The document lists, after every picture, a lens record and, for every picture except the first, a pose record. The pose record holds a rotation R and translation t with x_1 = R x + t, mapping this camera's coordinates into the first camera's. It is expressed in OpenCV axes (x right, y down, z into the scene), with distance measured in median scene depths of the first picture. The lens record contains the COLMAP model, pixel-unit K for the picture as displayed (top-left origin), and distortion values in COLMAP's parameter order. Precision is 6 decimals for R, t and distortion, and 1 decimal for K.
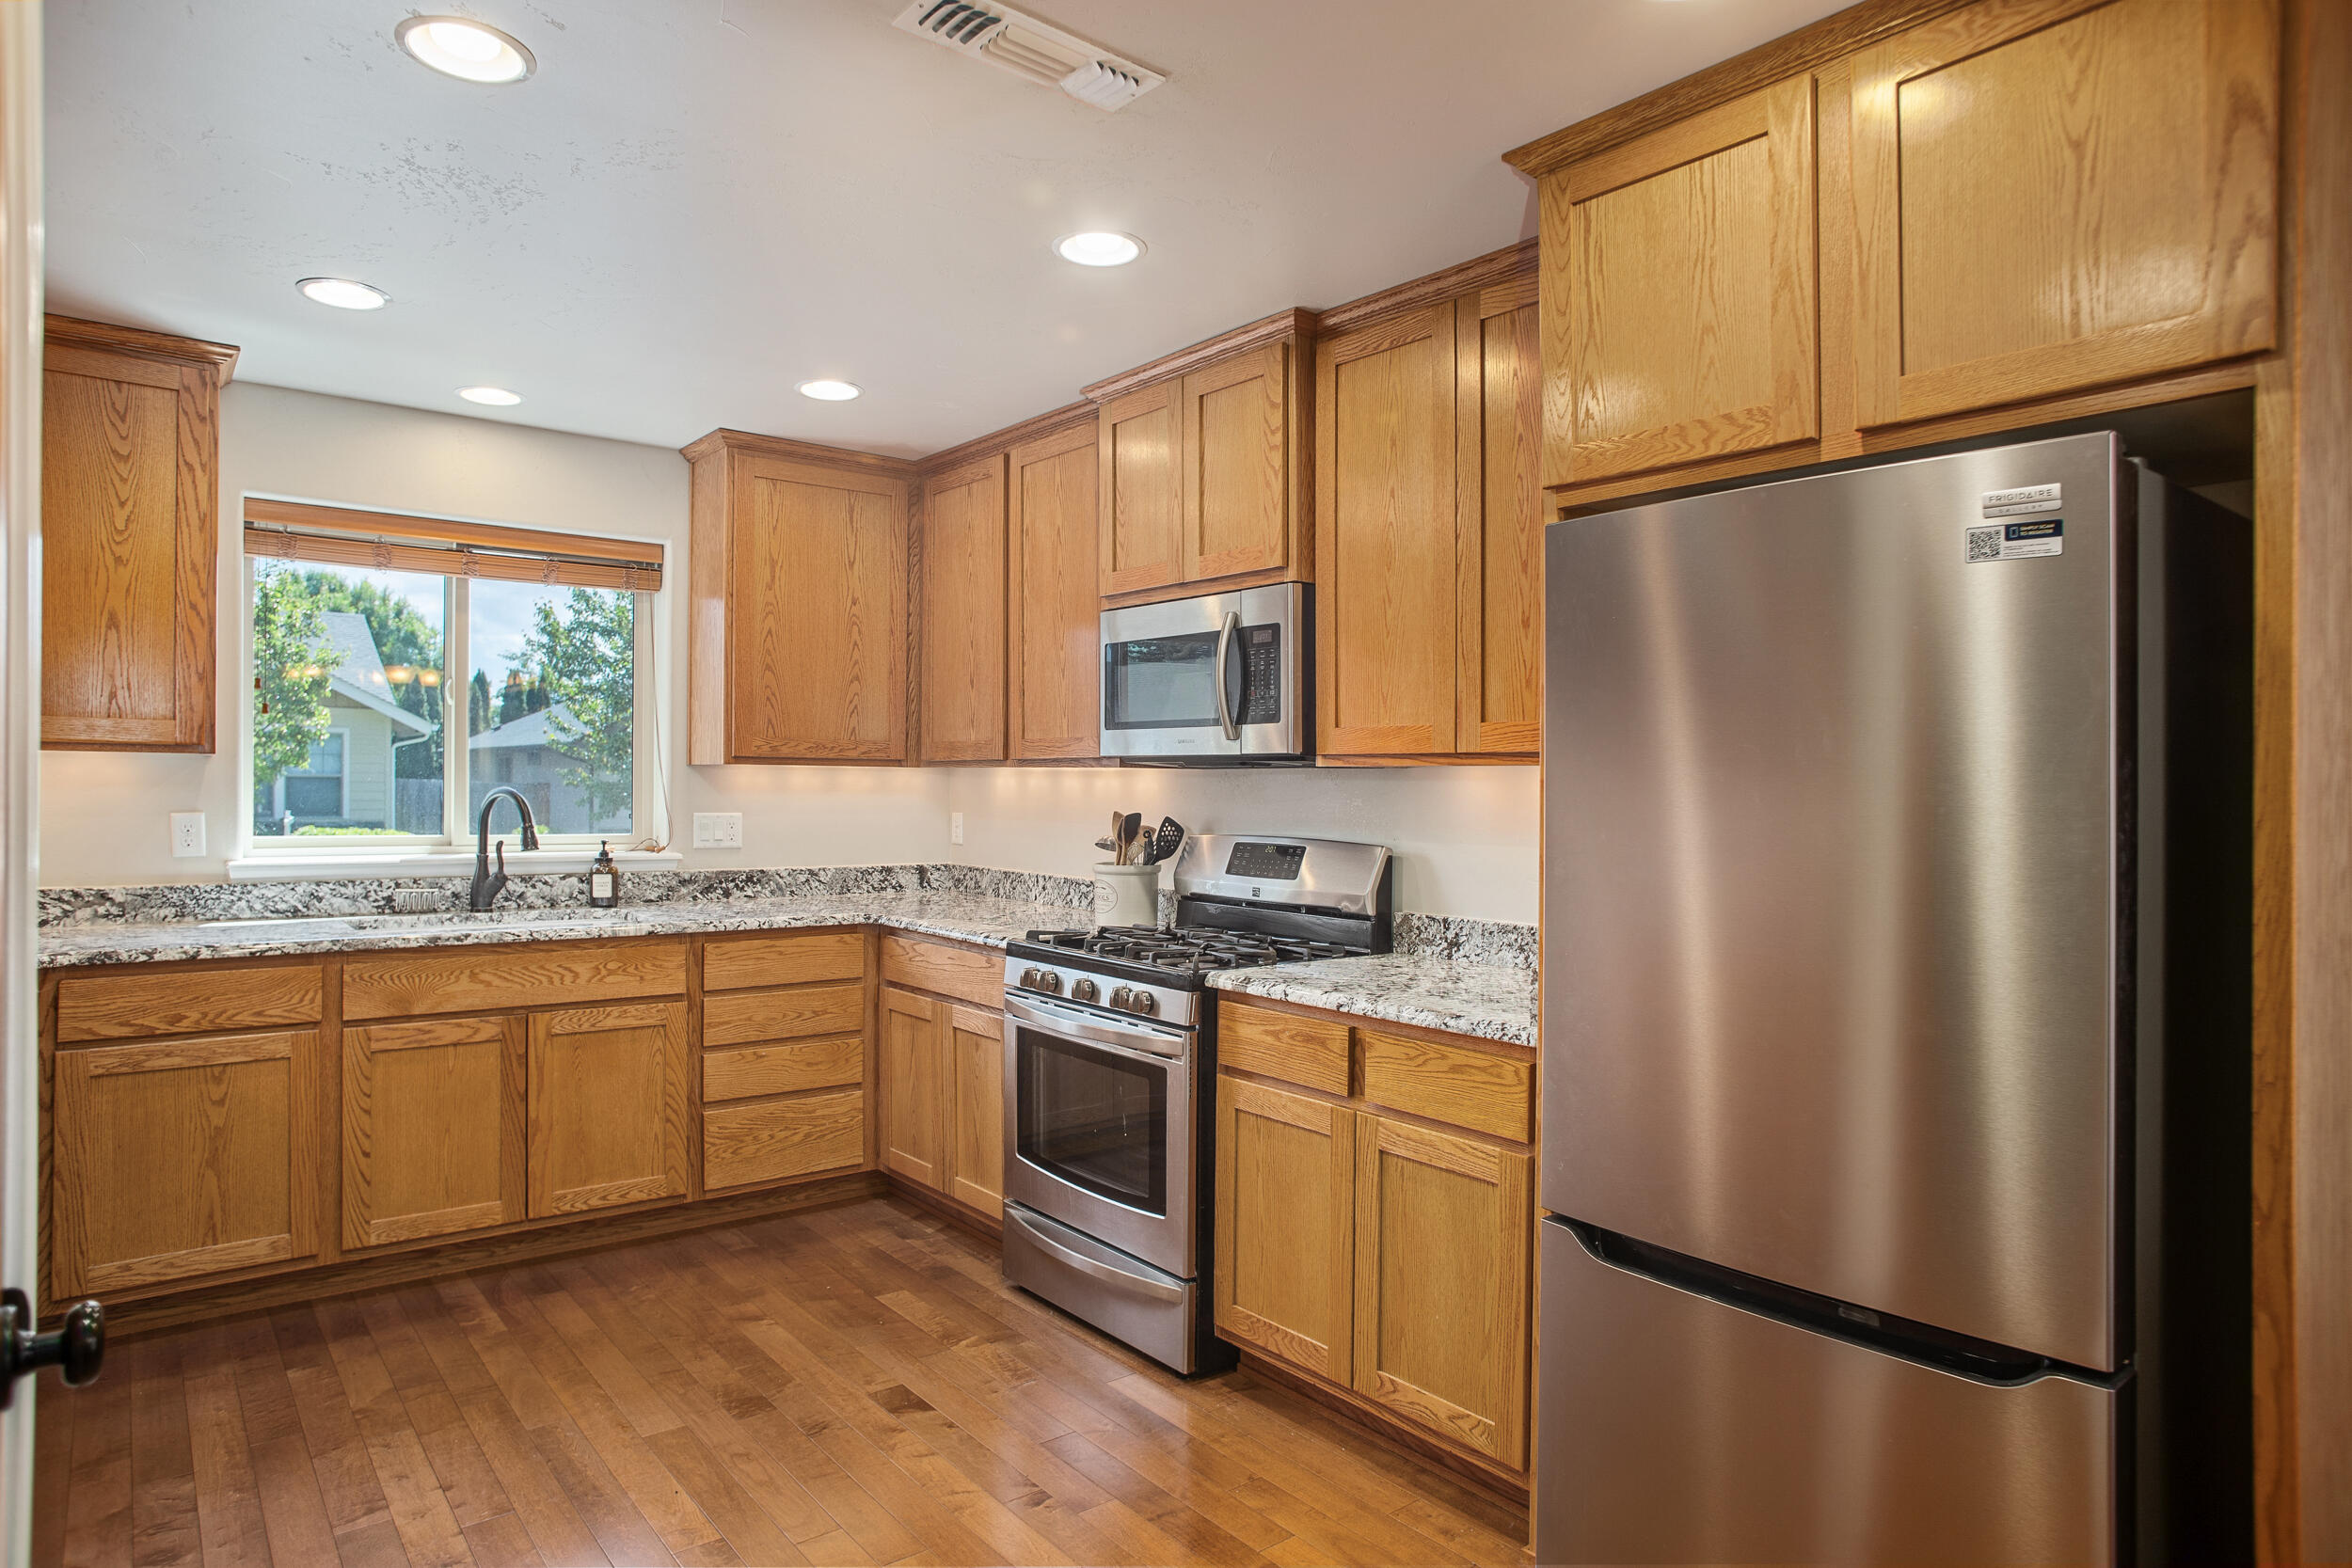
lens RADIAL K [[1360.4, 0, 1176.0], [0, 1360.4, 784.0], [0, 0, 1]] dist [-0.071605, 0.056272]
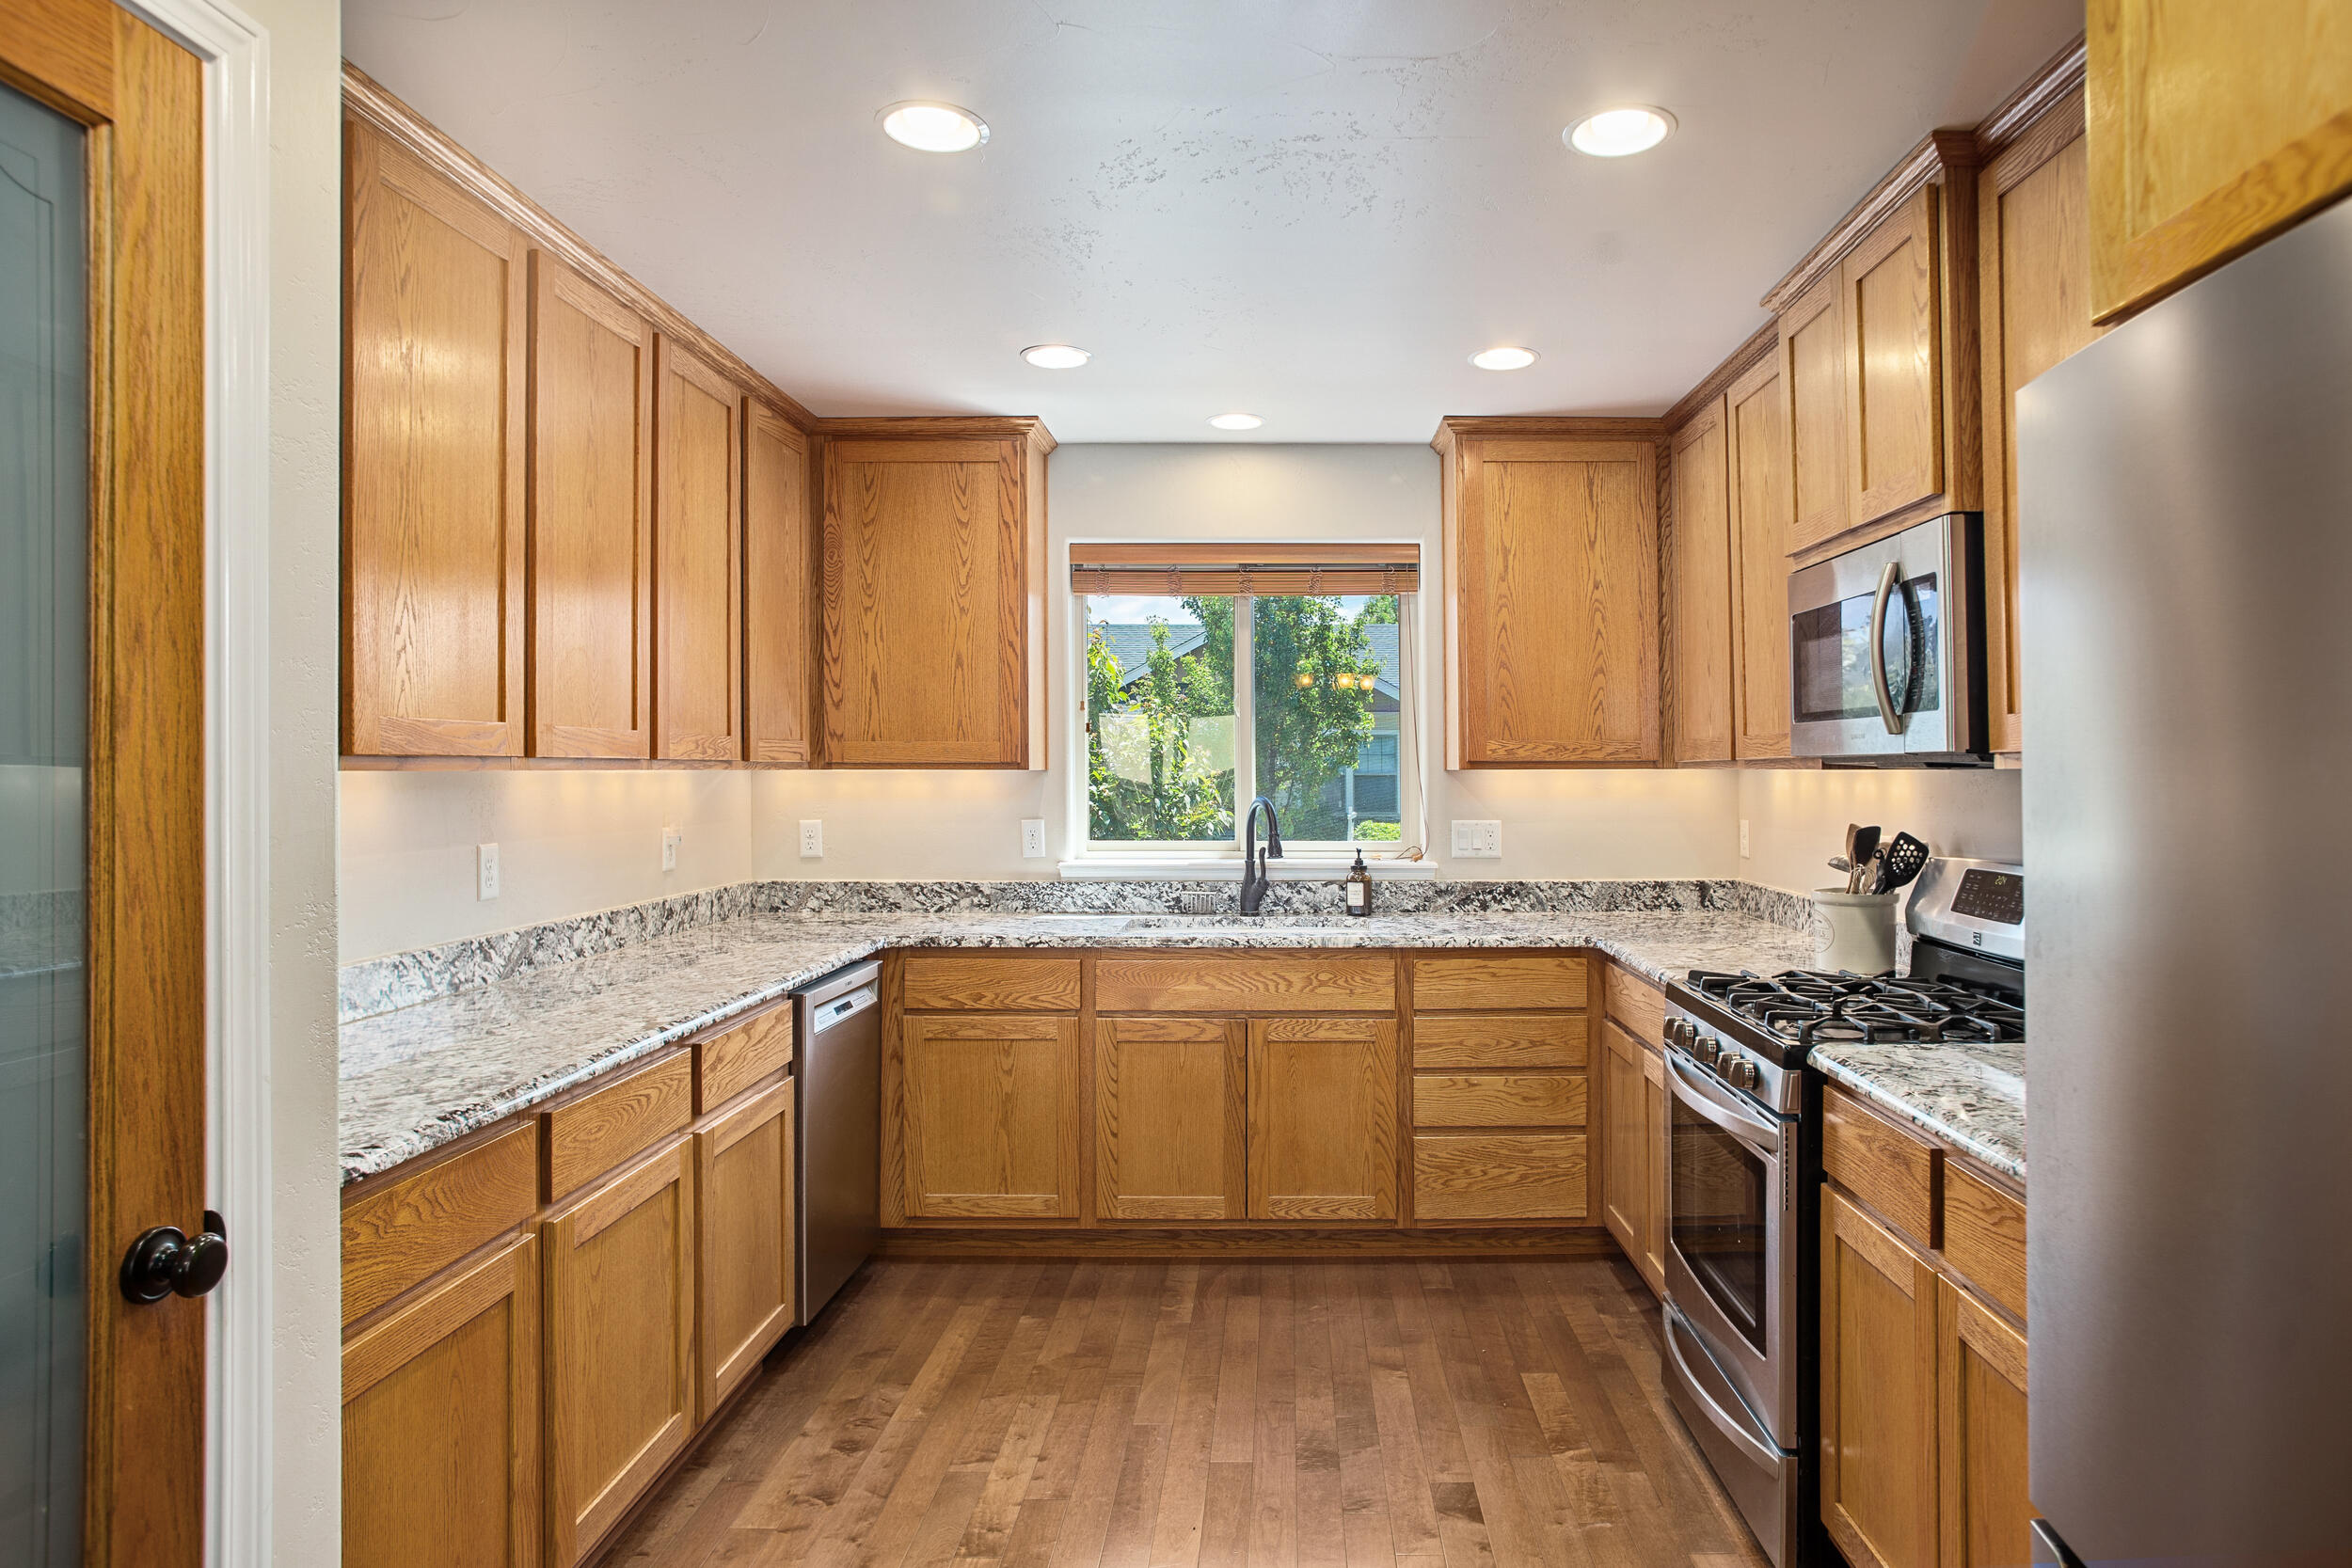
lens RADIAL K [[1436.4, 0, 1173.5], [0, 1436.4, 768.6], [0, 0, 1]] dist [-0.072950, 0.069880]
pose [[0.780065, -0.017808, -0.625445, 0.158199], [0.012678, 0.999840, -0.012656, -0.006234], [0.625570, 0.001944, 0.780165, 0.108048]]
